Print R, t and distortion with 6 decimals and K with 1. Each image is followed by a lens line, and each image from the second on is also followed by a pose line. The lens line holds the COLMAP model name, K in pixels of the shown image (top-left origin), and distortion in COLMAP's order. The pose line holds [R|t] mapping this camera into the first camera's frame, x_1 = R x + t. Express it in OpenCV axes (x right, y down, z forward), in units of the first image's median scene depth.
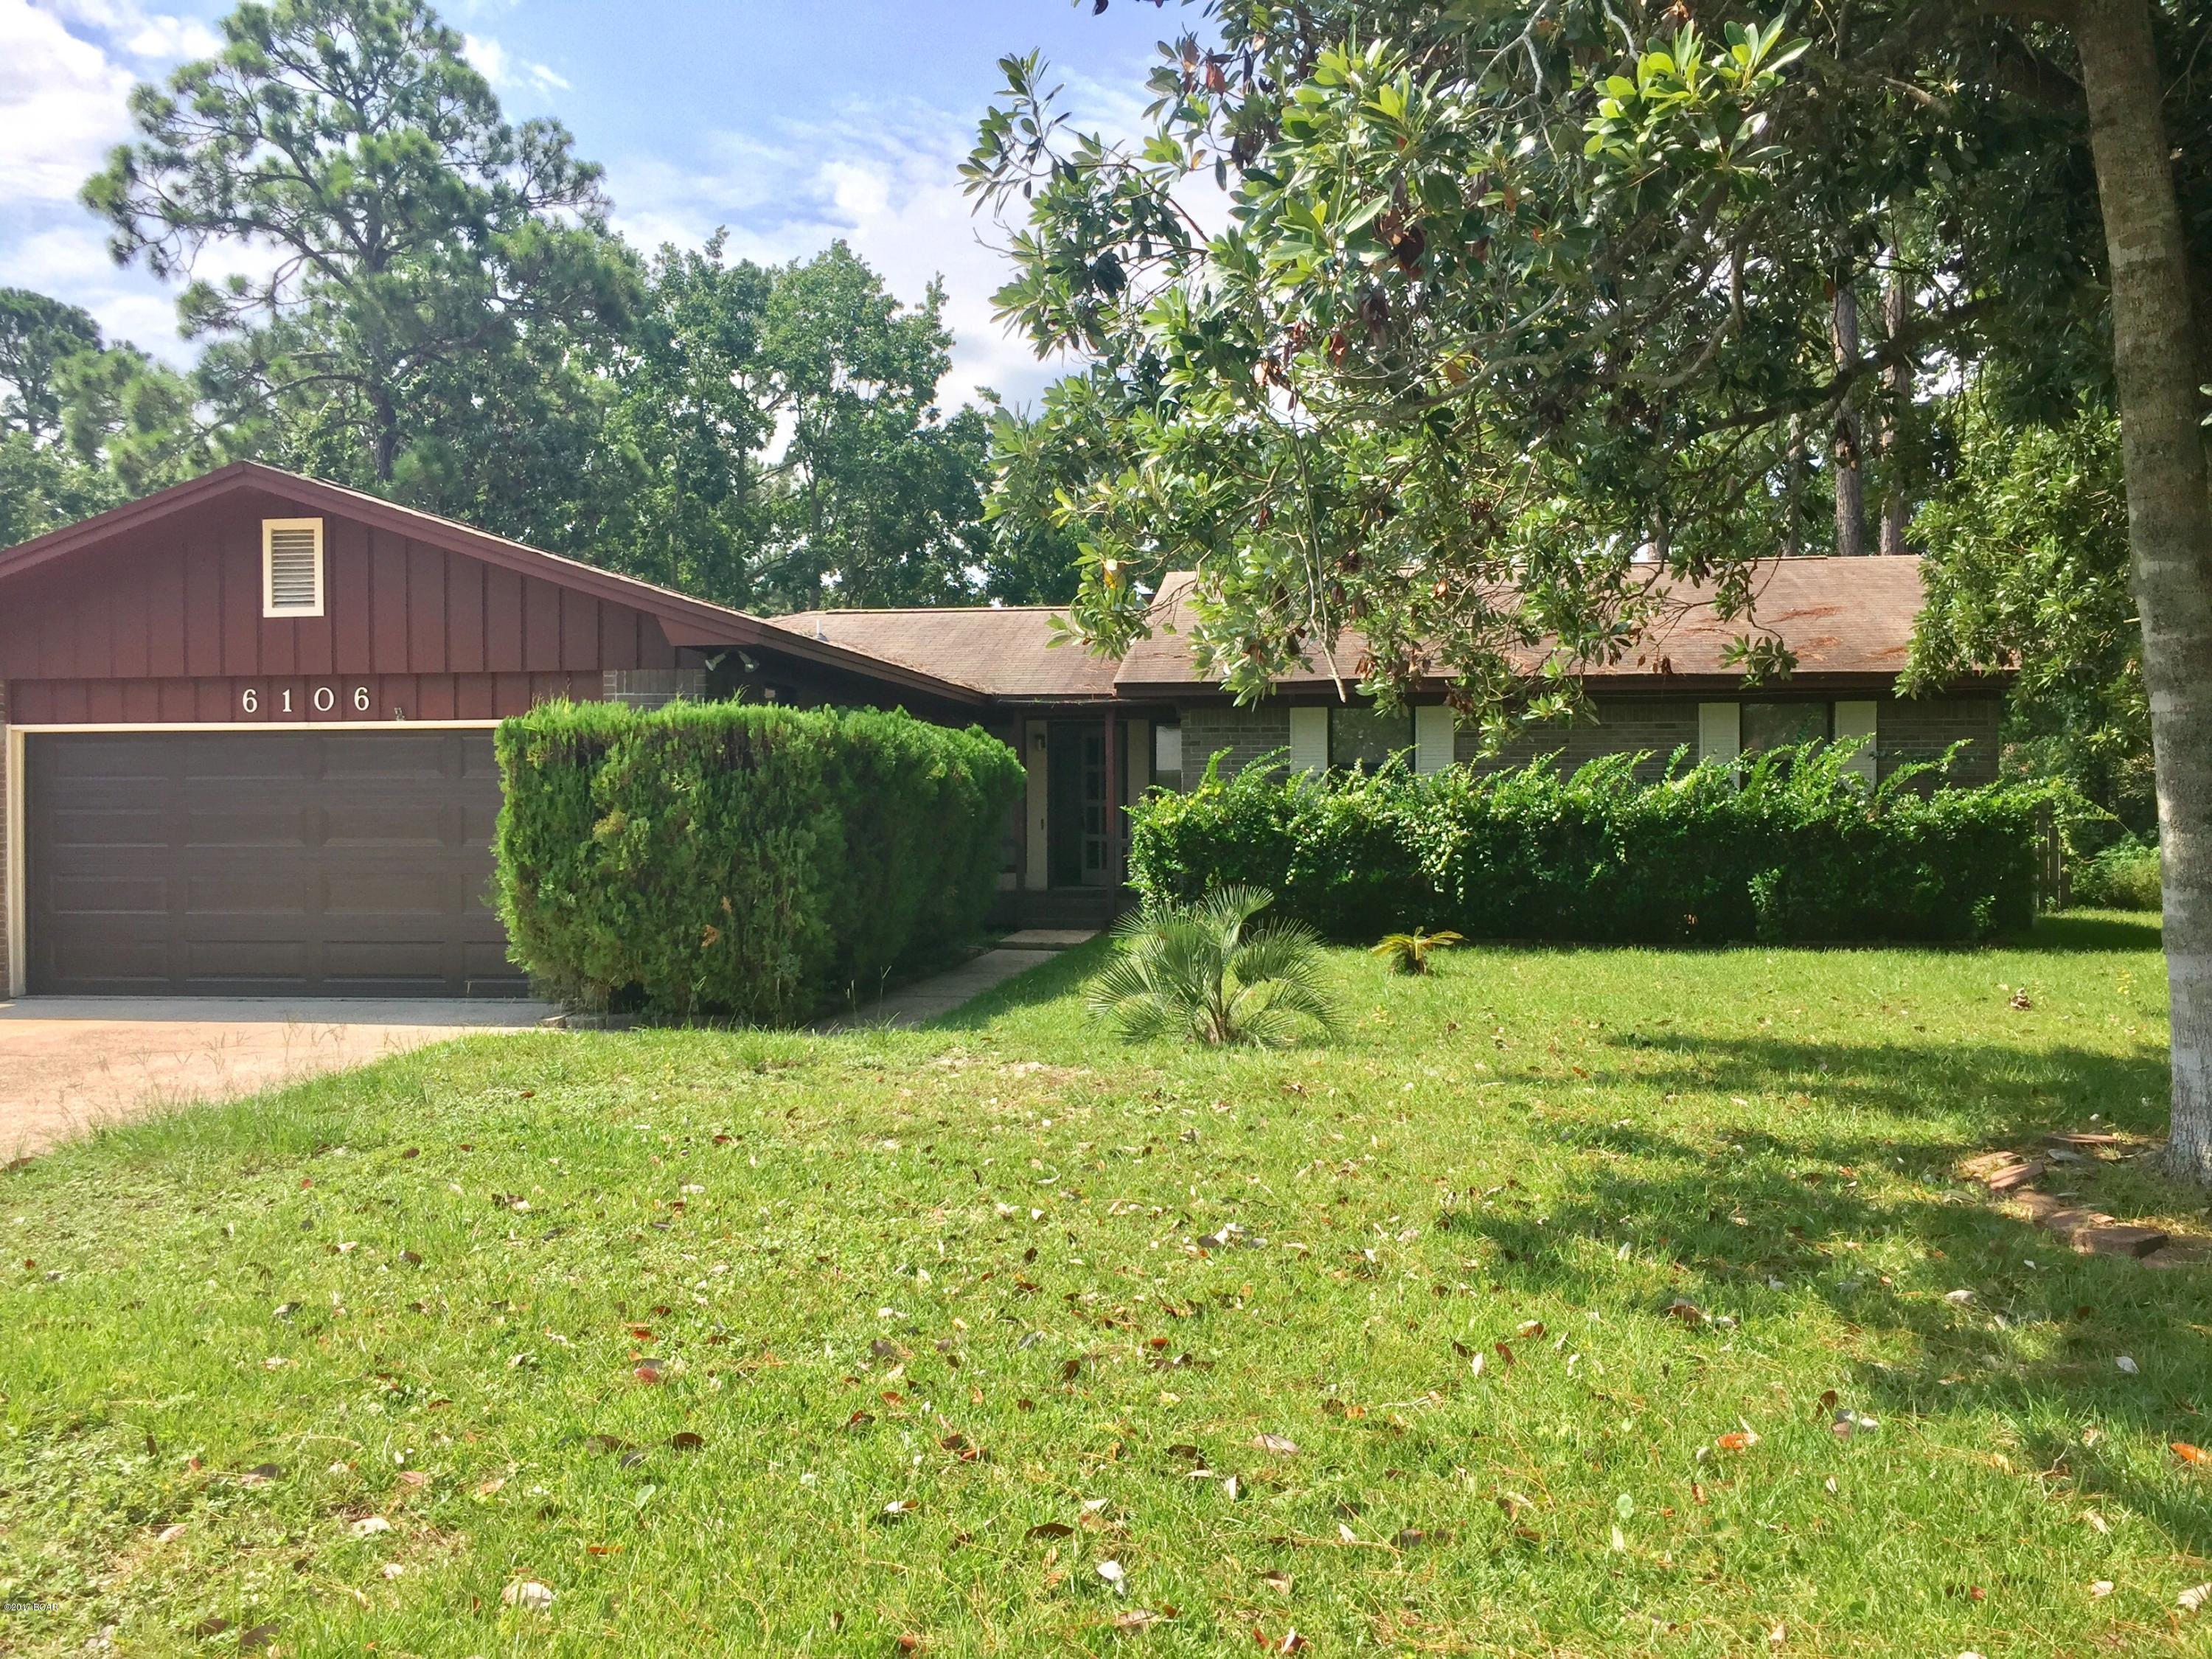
lens RADIAL K [[1897.0, 0, 1102.0], [0, 1897.0, 823.6], [0, 0, 1]] dist [0.056047, -0.010778]
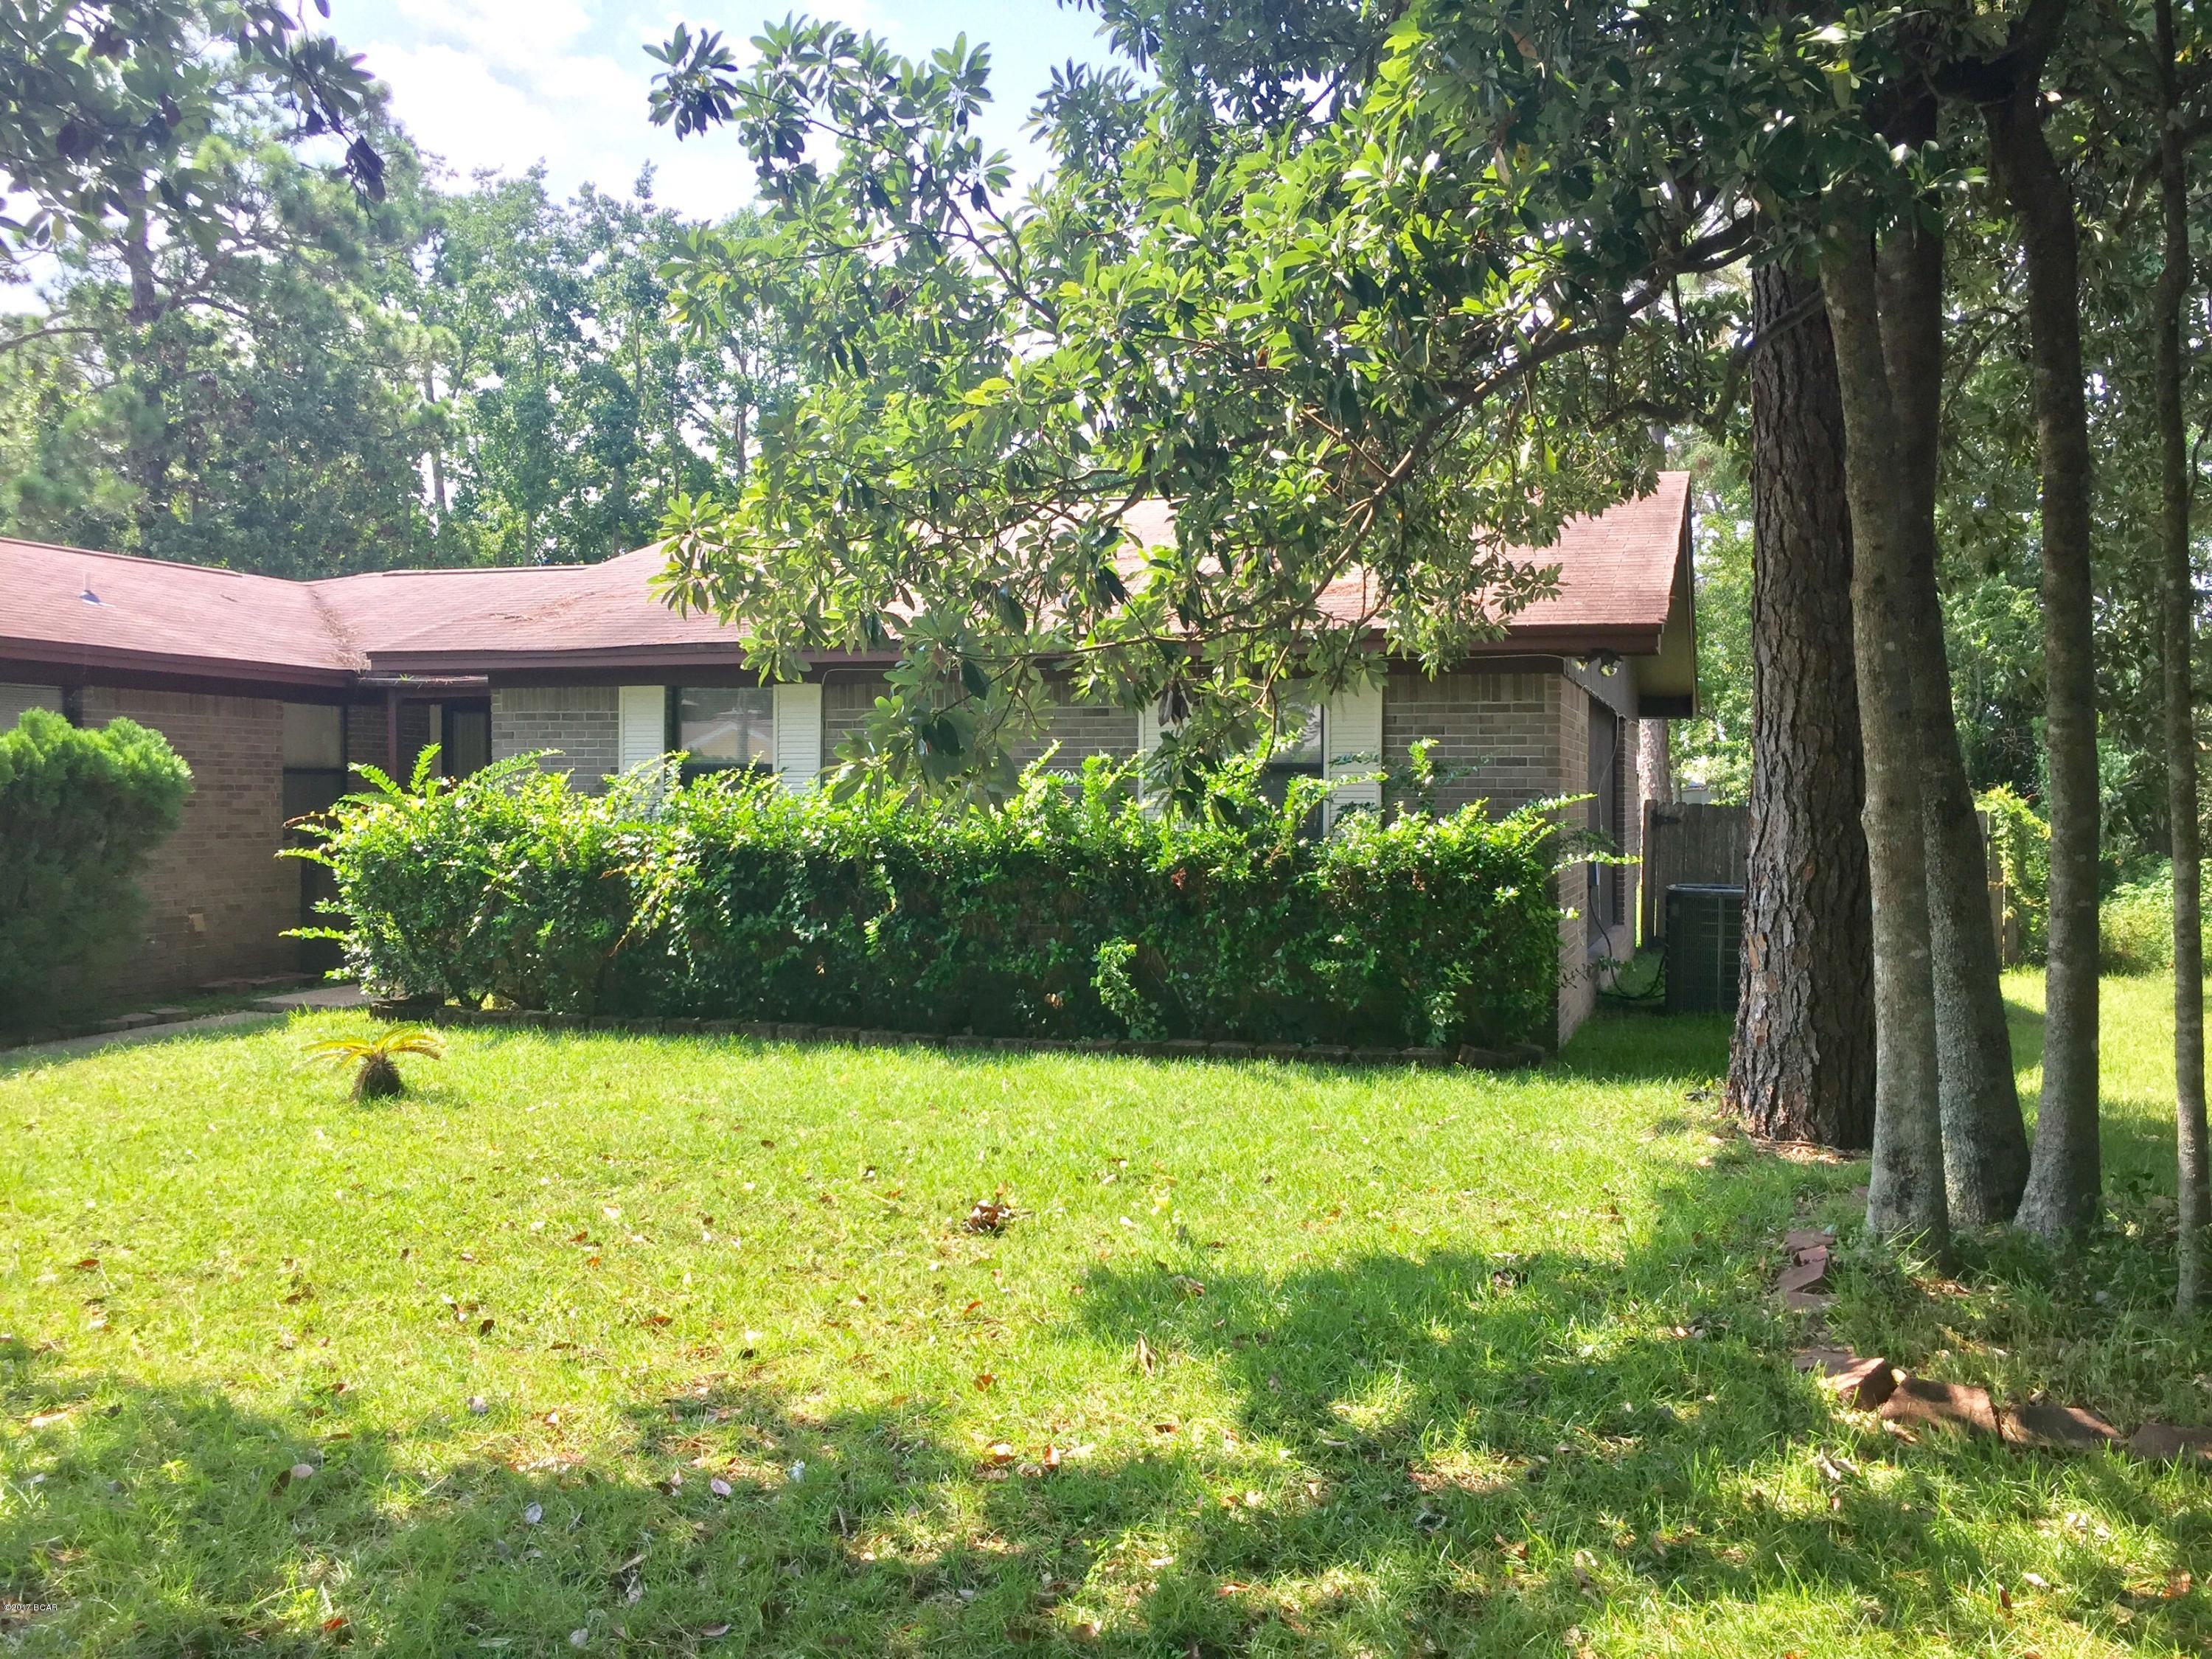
lens RADIAL K [[1897.0, 0, 1109.5], [0, 1897.0, 826.4], [0, 0, 1]] dist [0.056047, -0.010778]
pose [[0.975155, -0.000520, -0.221522, 0.471498], [0.001652, 0.999987, 0.004926, -0.012382], [0.221517, -0.005169, 0.975143, 0.384688]]
